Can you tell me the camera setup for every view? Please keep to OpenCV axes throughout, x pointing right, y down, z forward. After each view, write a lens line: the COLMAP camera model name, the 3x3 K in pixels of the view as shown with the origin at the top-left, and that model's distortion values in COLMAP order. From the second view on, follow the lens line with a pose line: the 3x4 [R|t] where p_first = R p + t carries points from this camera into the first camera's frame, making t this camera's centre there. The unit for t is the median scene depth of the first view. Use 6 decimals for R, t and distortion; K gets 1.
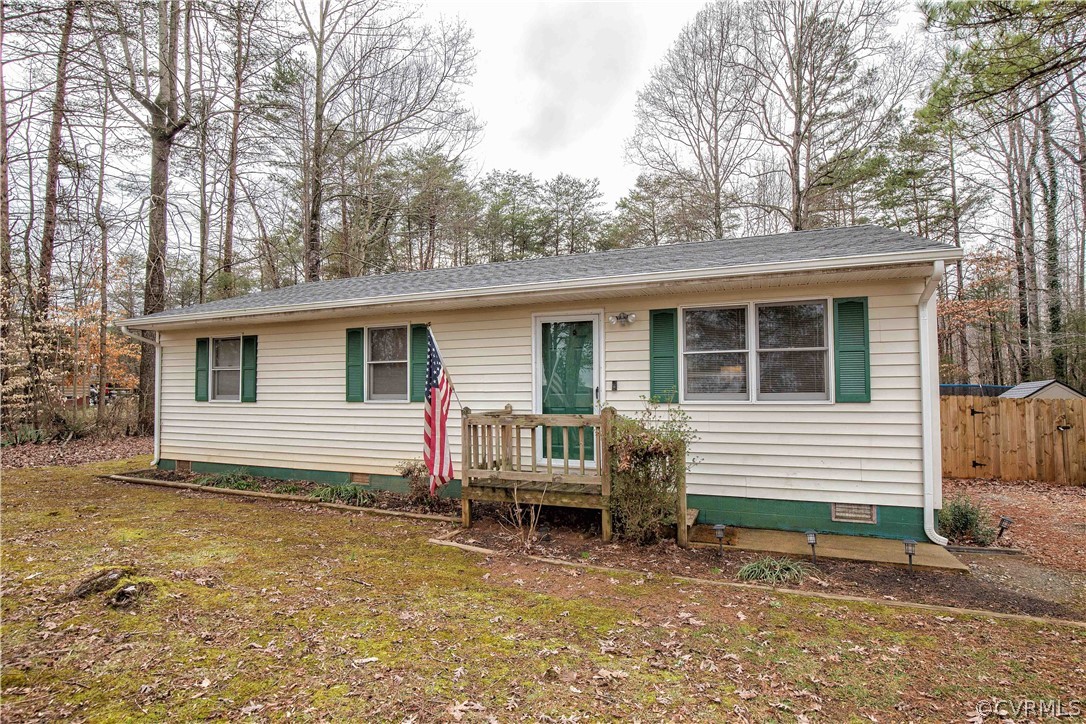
lens RADIAL K [[545.7, 0, 543.0], [0, 545.7, 362.0], [0, 0, 1]] dist [-0.020721, -0.000531]
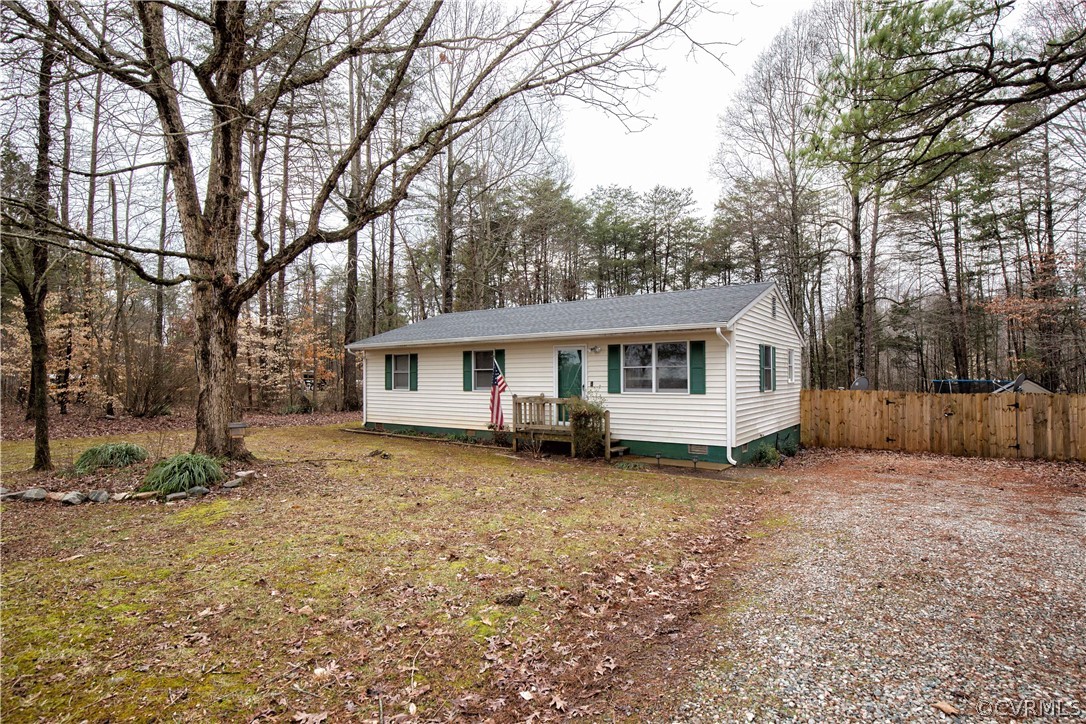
lens RADIAL K [[545.7, 0, 543.0], [0, 545.7, 362.0], [0, 0, 1]] dist [-0.020721, -0.000531]
pose [[0.973080, -0.002874, -0.230451, 0.292599], [0.007667, 0.999772, 0.019905, -0.053217], [0.230342, -0.021136, 0.972880, -0.656557]]
